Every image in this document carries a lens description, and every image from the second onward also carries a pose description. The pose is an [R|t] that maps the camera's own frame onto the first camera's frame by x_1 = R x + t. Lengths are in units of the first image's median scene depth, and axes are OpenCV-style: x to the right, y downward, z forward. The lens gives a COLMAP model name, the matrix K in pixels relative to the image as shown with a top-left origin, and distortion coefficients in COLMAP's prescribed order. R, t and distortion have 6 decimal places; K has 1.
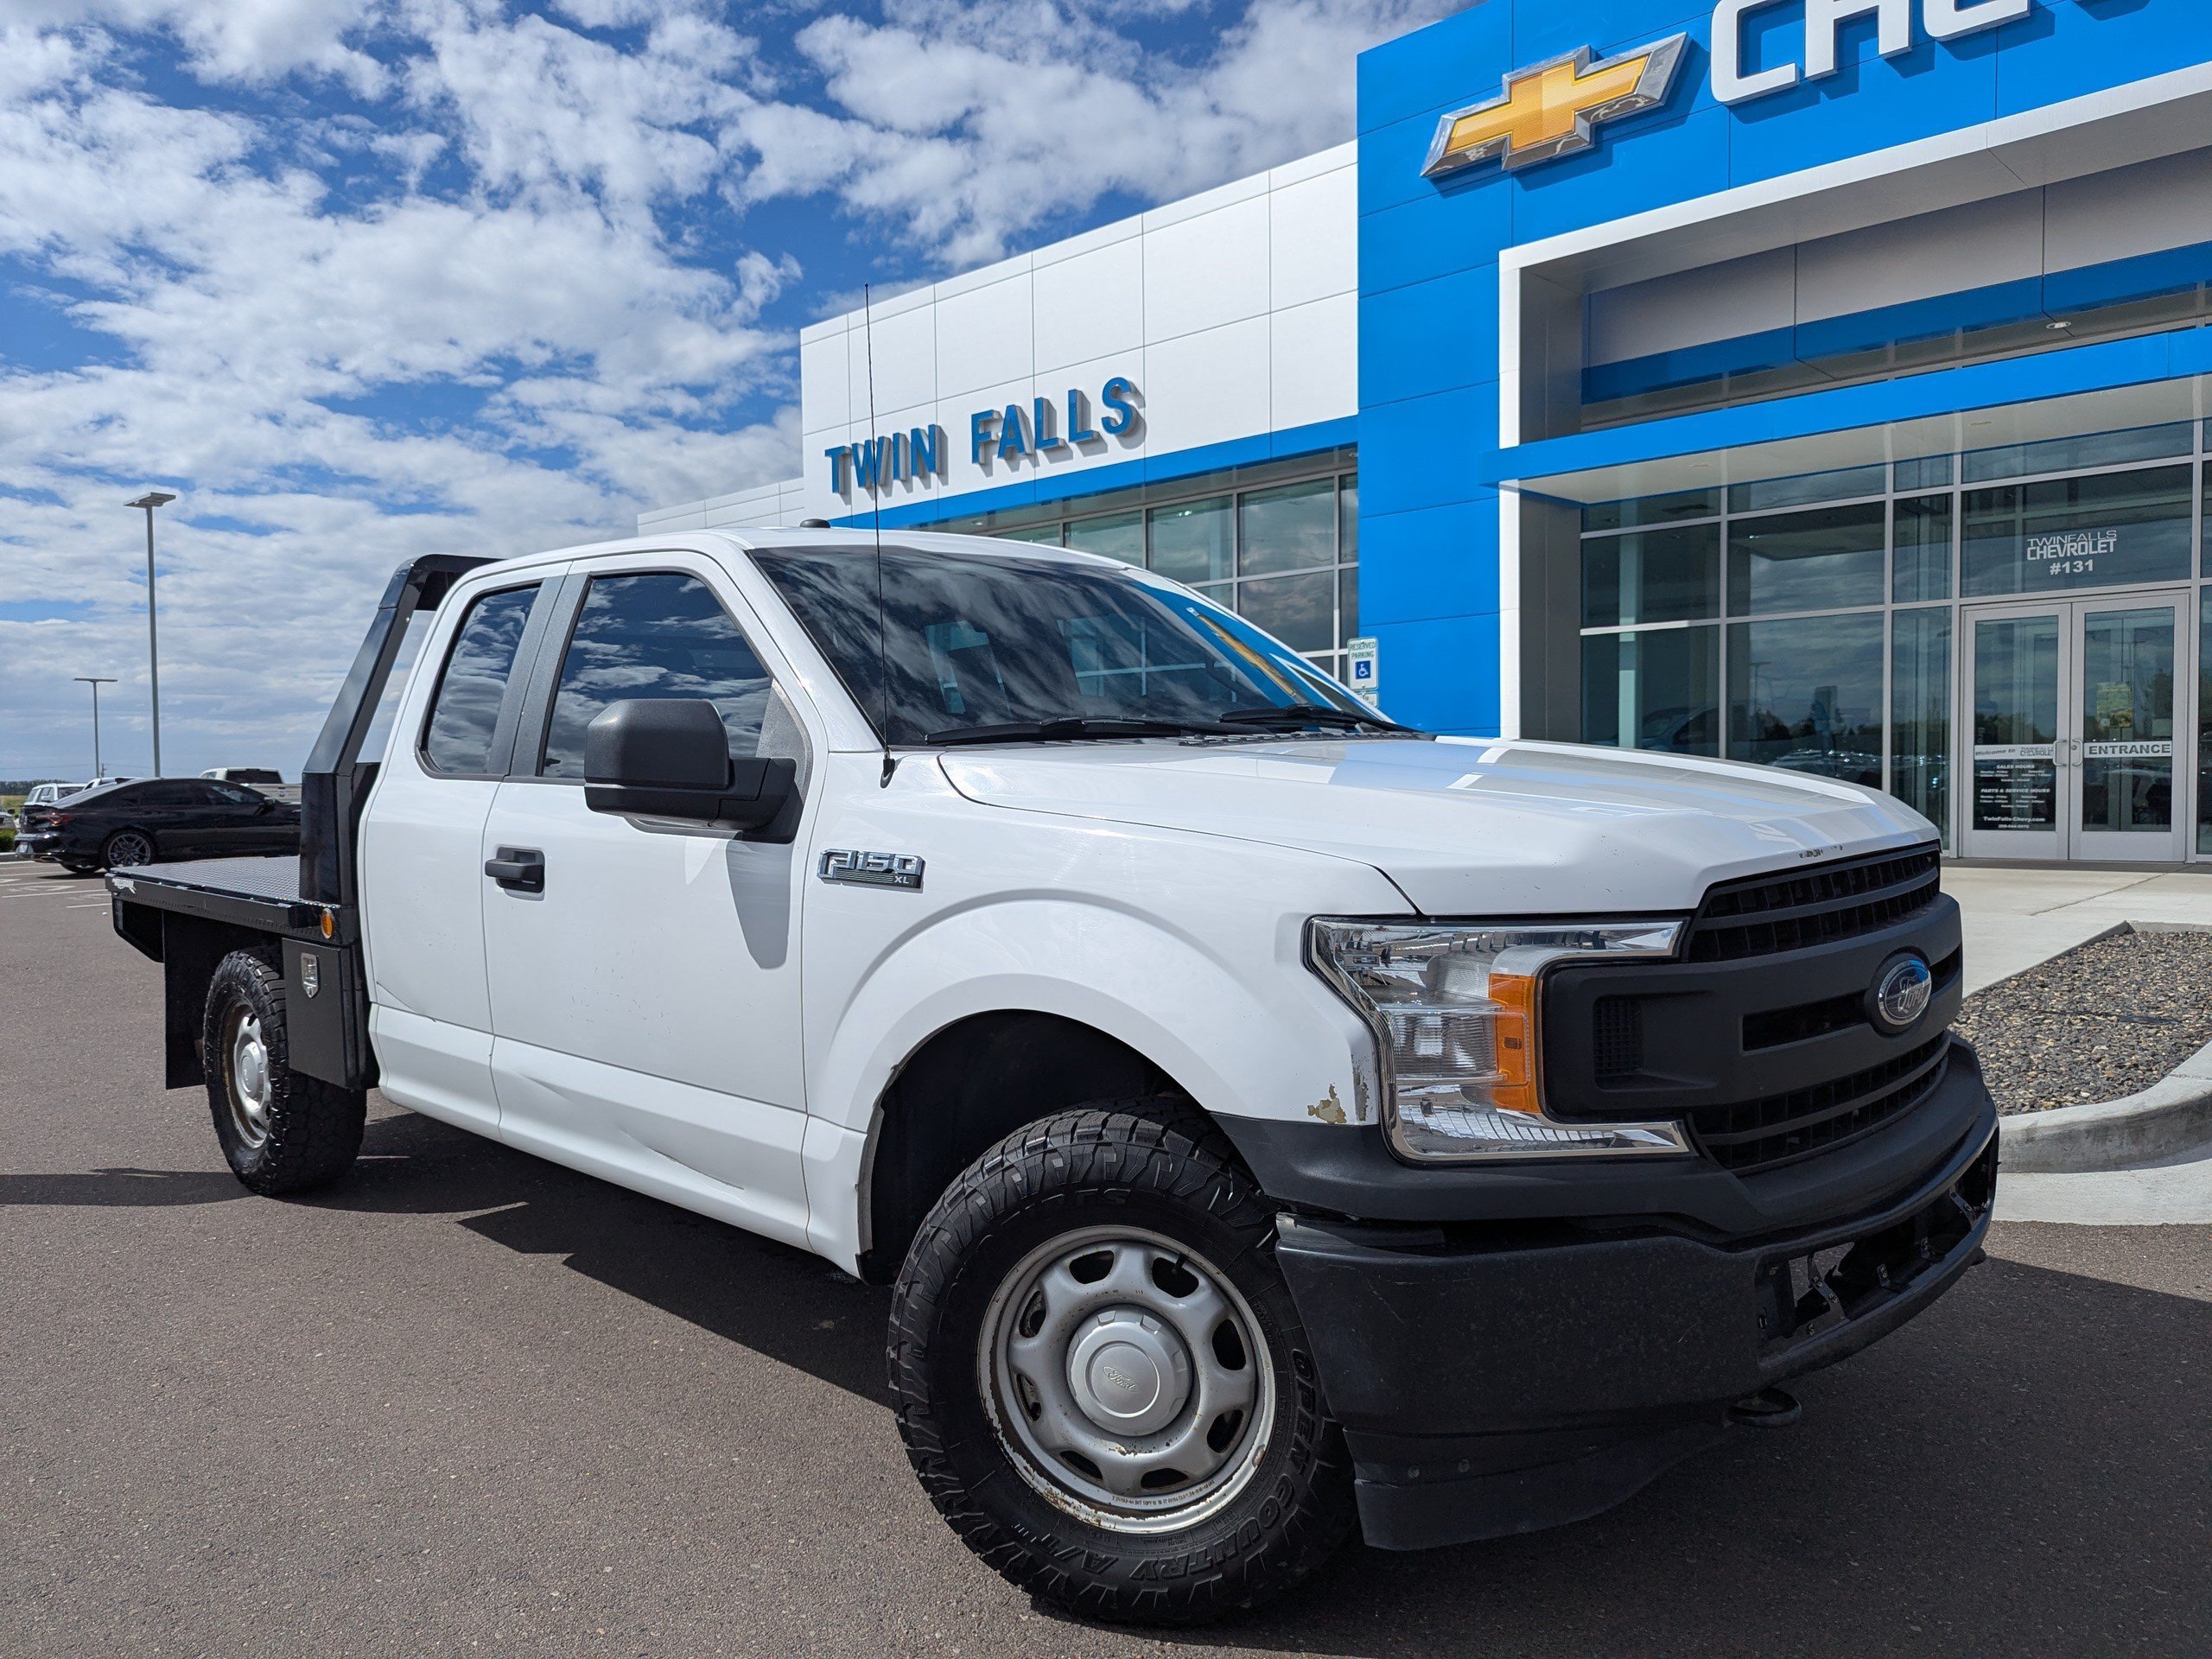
lens RADIAL K [[1593.3, 0, 1087.9], [0, 1593.3, 814.5], [0, 0, 1]] dist [0.033364, -0.022675]
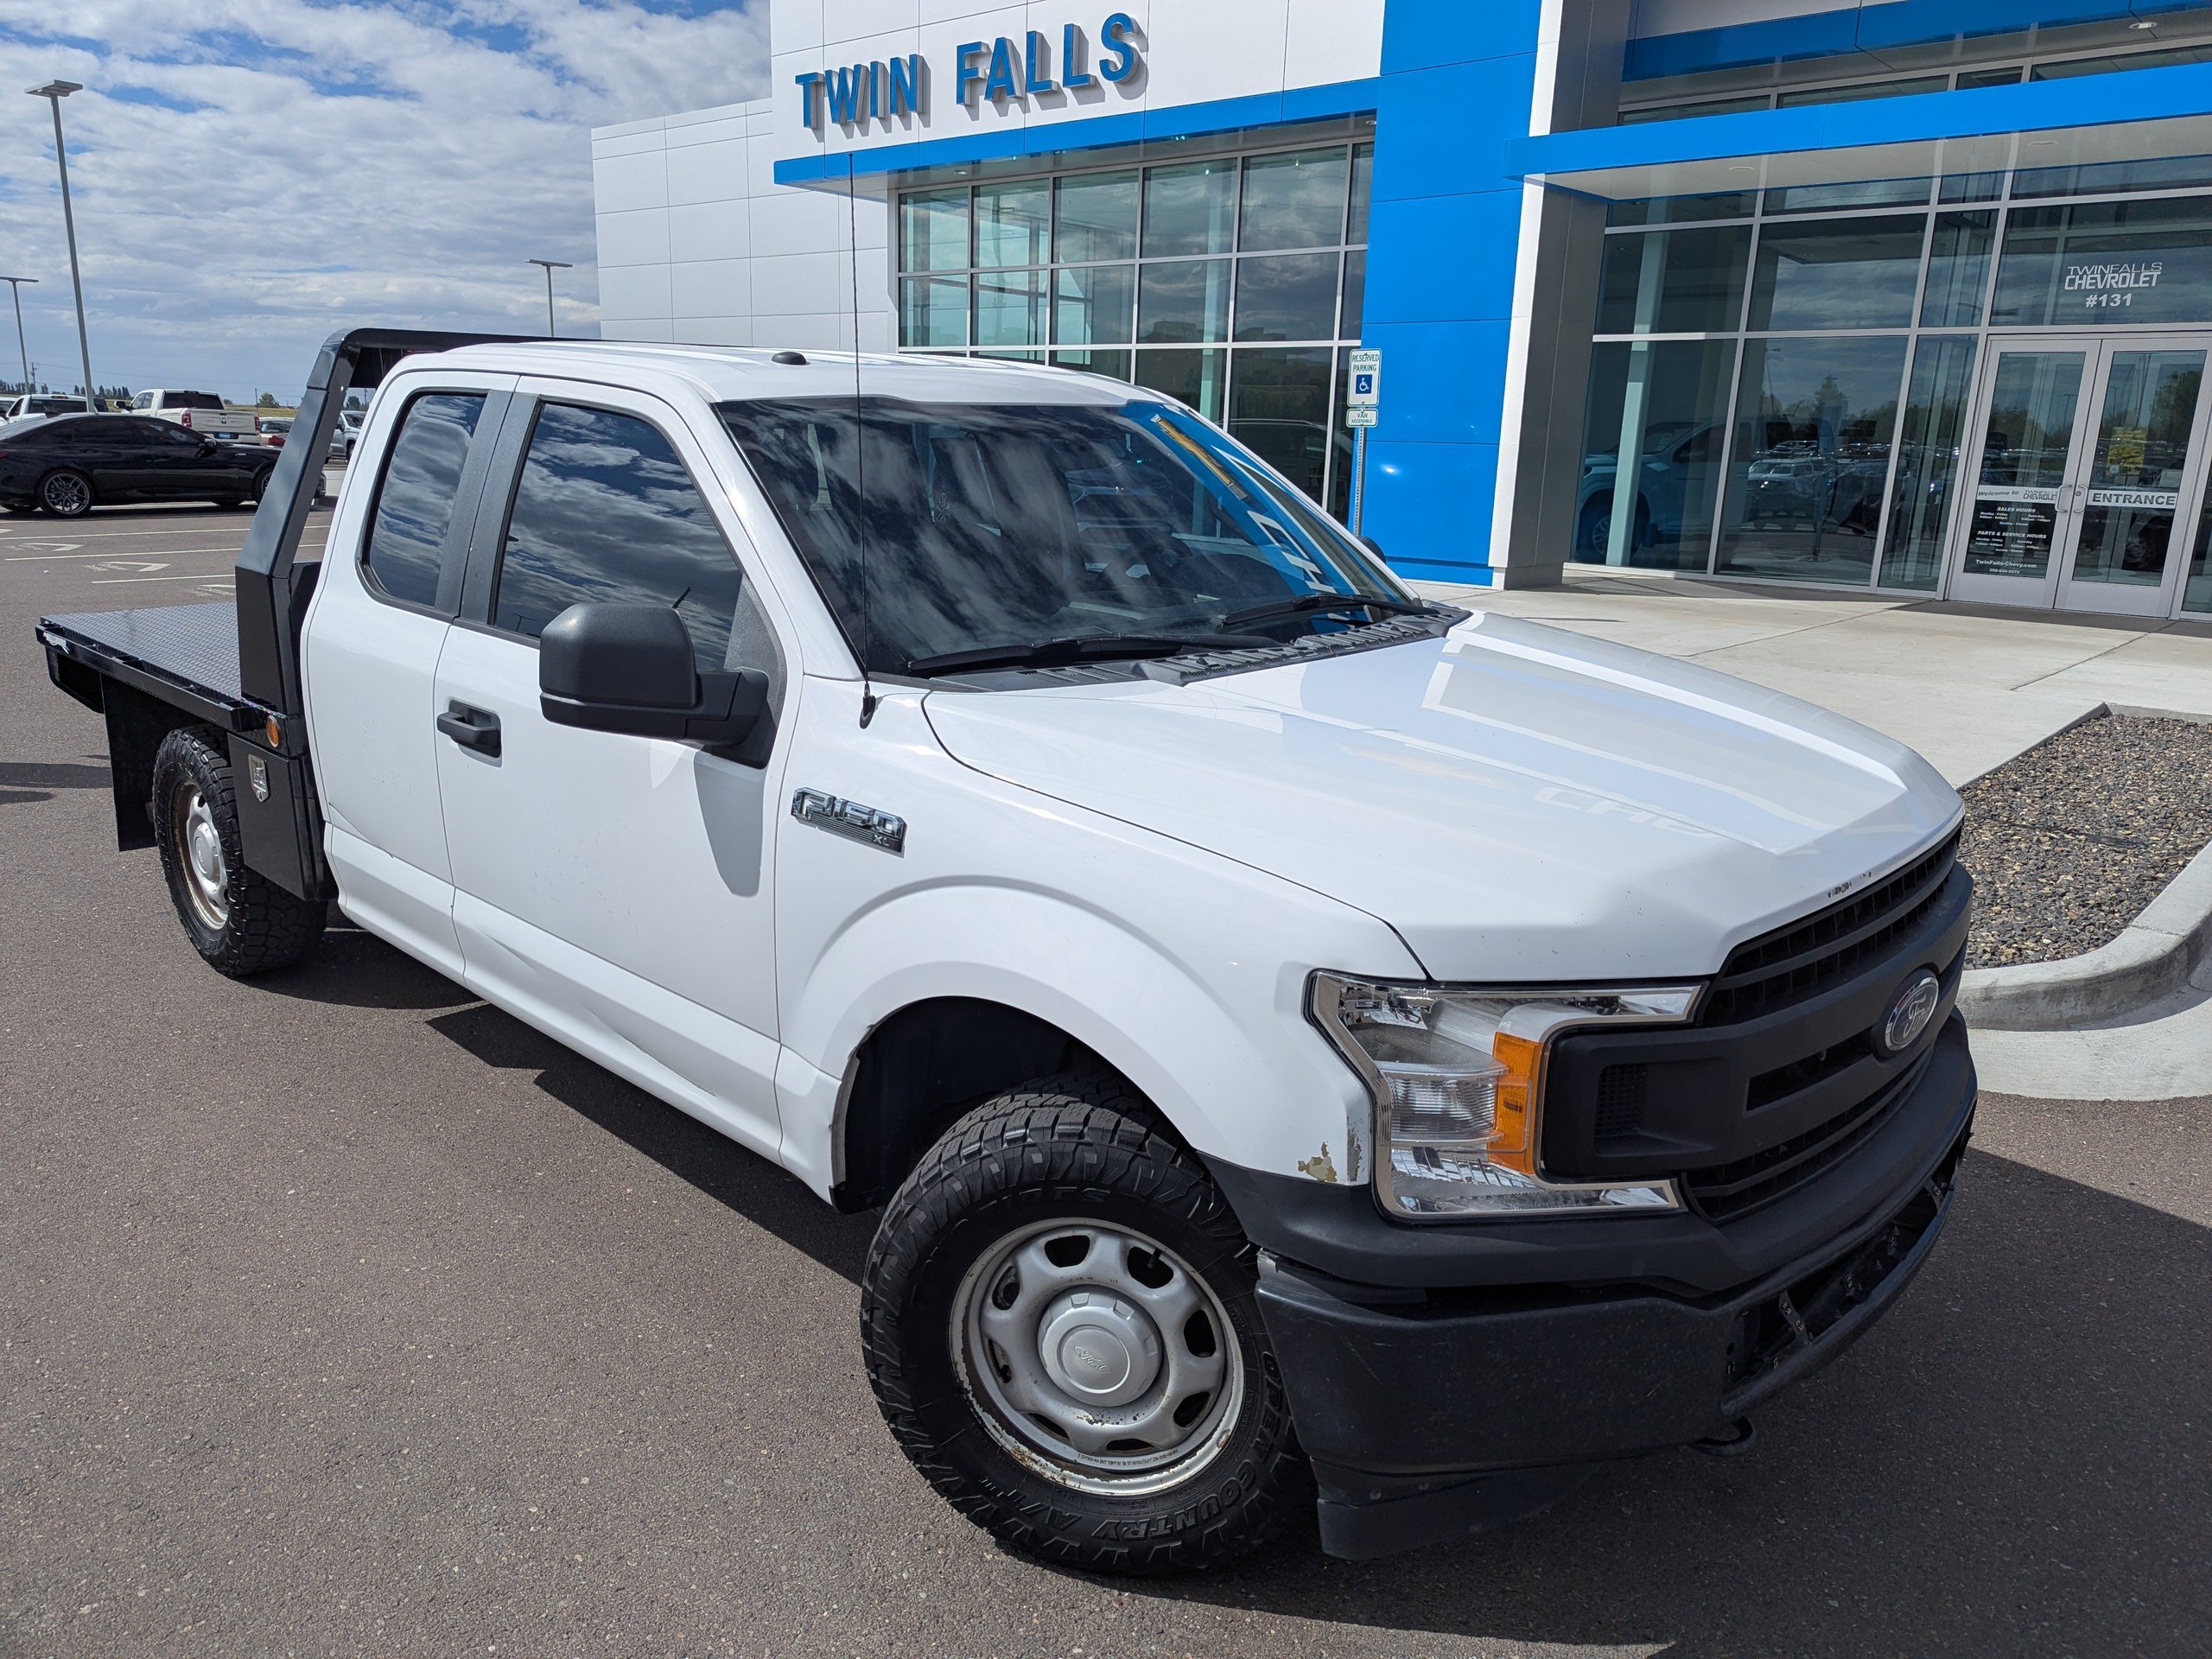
lens RADIAL K [[1593.3, 0, 1098.9], [0, 1593.3, 805.1], [0, 0, 1]] dist [0.033364, -0.022675]
pose [[0.998826, 0.038806, 0.029006, -0.009337], [-0.044052, 0.976644, 0.210301, -0.106048], [-0.020167, -0.211332, 0.977206, 0.045455]]
